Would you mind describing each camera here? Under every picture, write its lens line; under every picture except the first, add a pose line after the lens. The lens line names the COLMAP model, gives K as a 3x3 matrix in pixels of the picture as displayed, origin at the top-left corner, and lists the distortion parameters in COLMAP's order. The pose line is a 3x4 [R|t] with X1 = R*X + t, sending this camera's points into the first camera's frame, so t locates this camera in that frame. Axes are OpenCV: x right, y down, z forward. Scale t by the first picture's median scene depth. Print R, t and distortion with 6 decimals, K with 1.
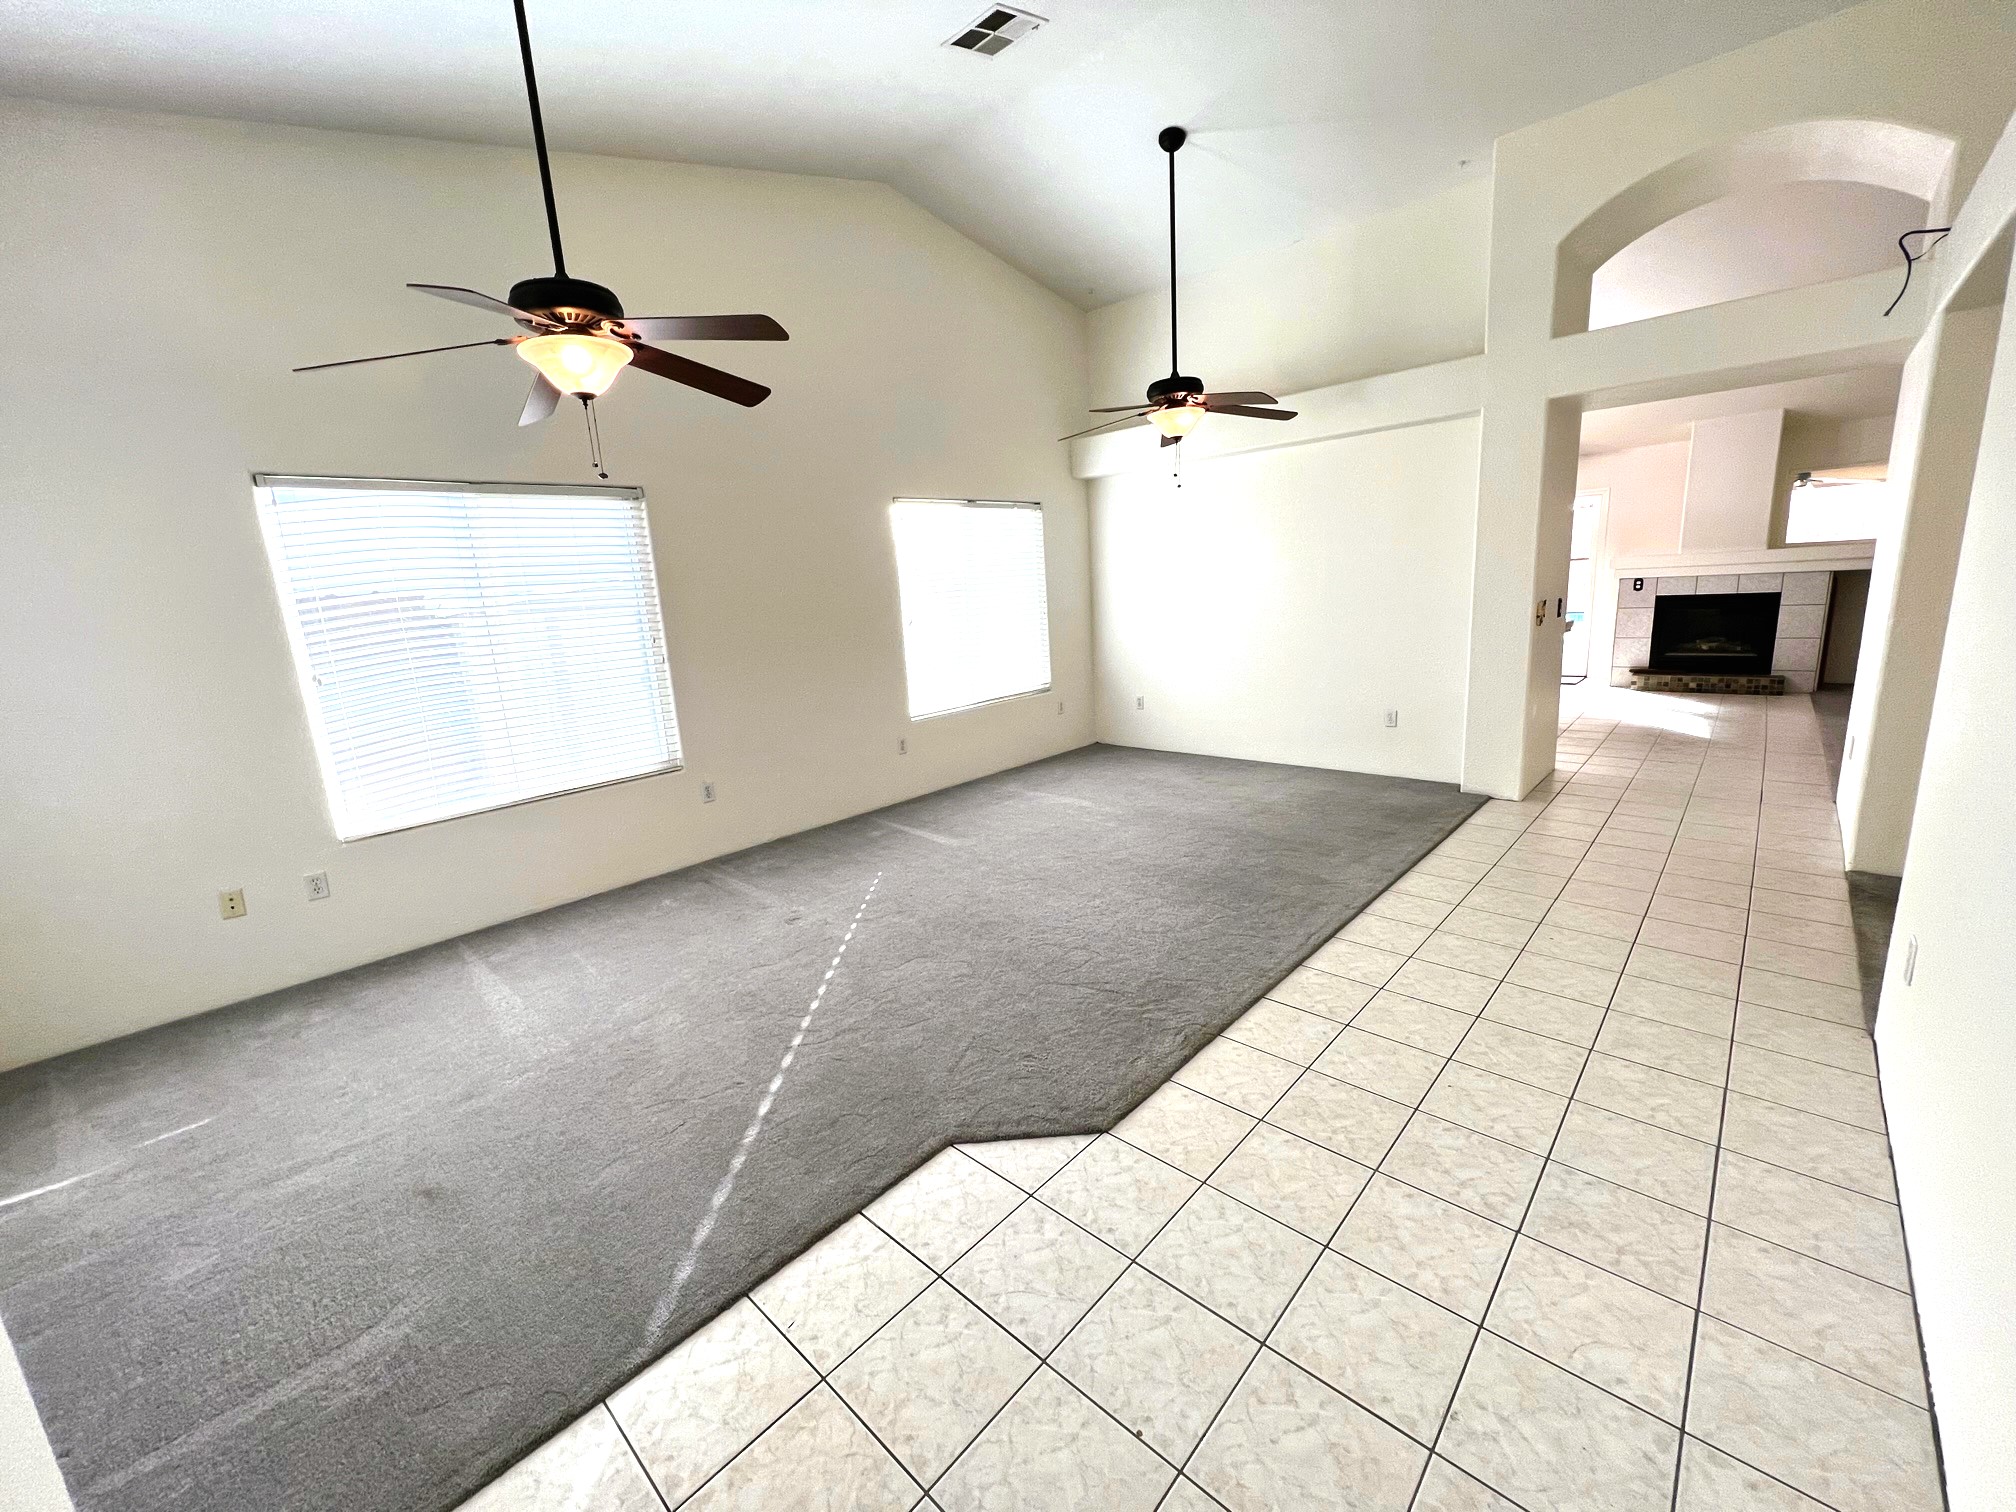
lens RADIAL K [[814.3, 0, 1008.0], [0, 814.3, 756.0], [0, 0, 1]] dist [-0.001474, -0.000109]
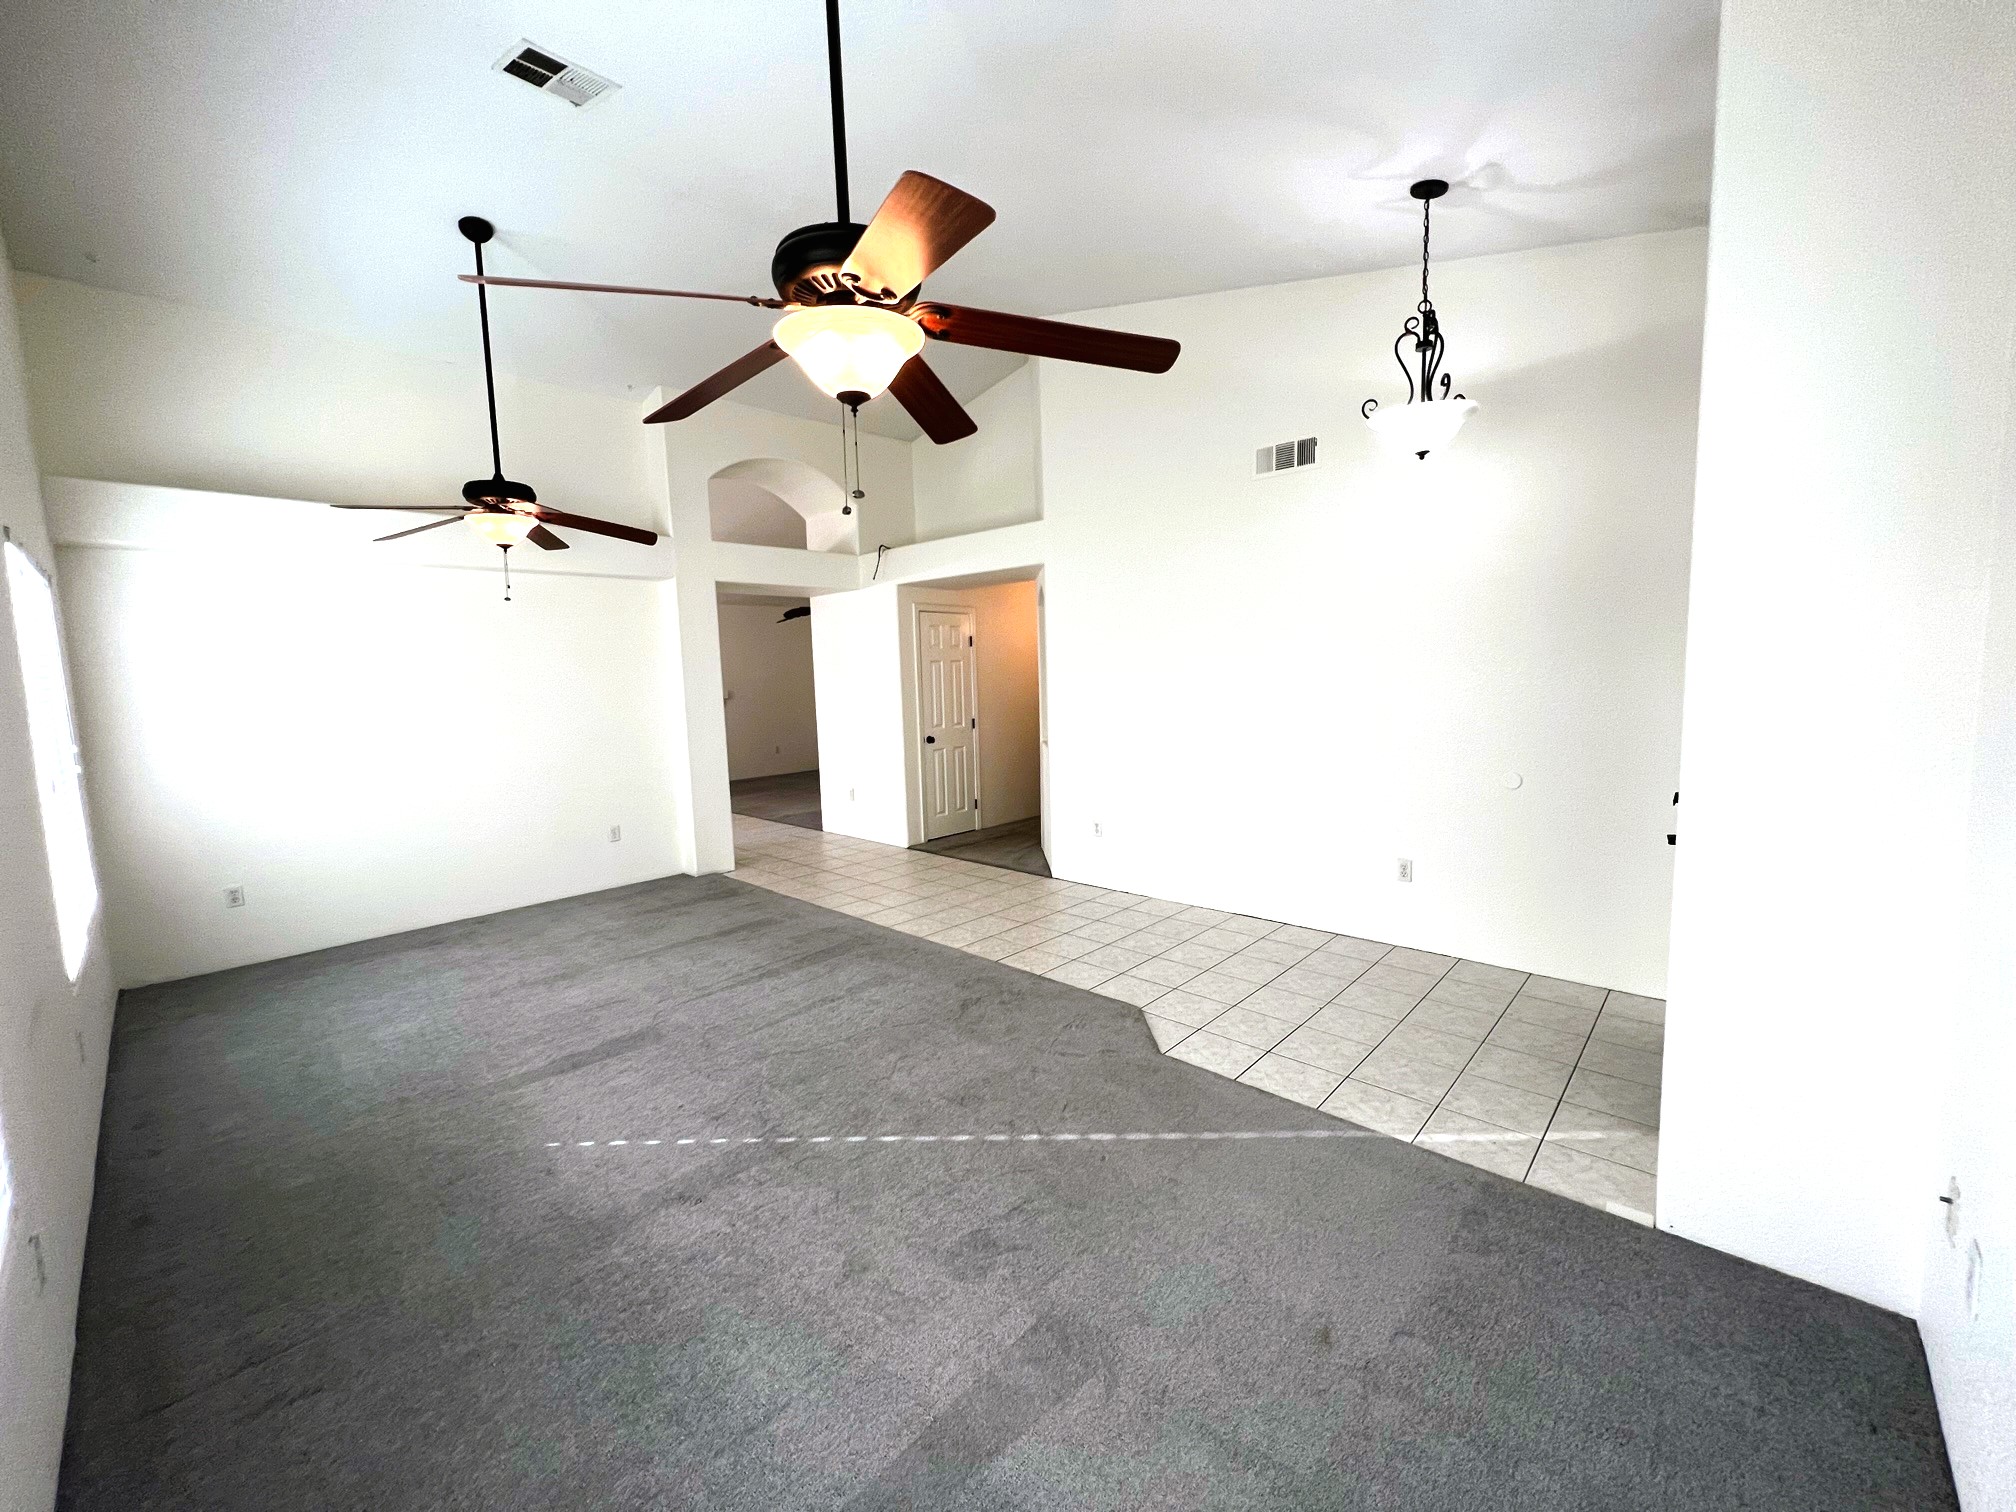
lens RADIAL K [[798.7, 0, 1008.0], [0, 798.7, 756.0], [0, 0, 1]] dist [0.000569, 0.000037]
pose [[-0.002954, -0.049632, 0.998763, -1.016705], [0.242021, 0.969040, 0.048871, -0.122232], [-0.970267, 0.241866, 0.009149, 0.777688]]
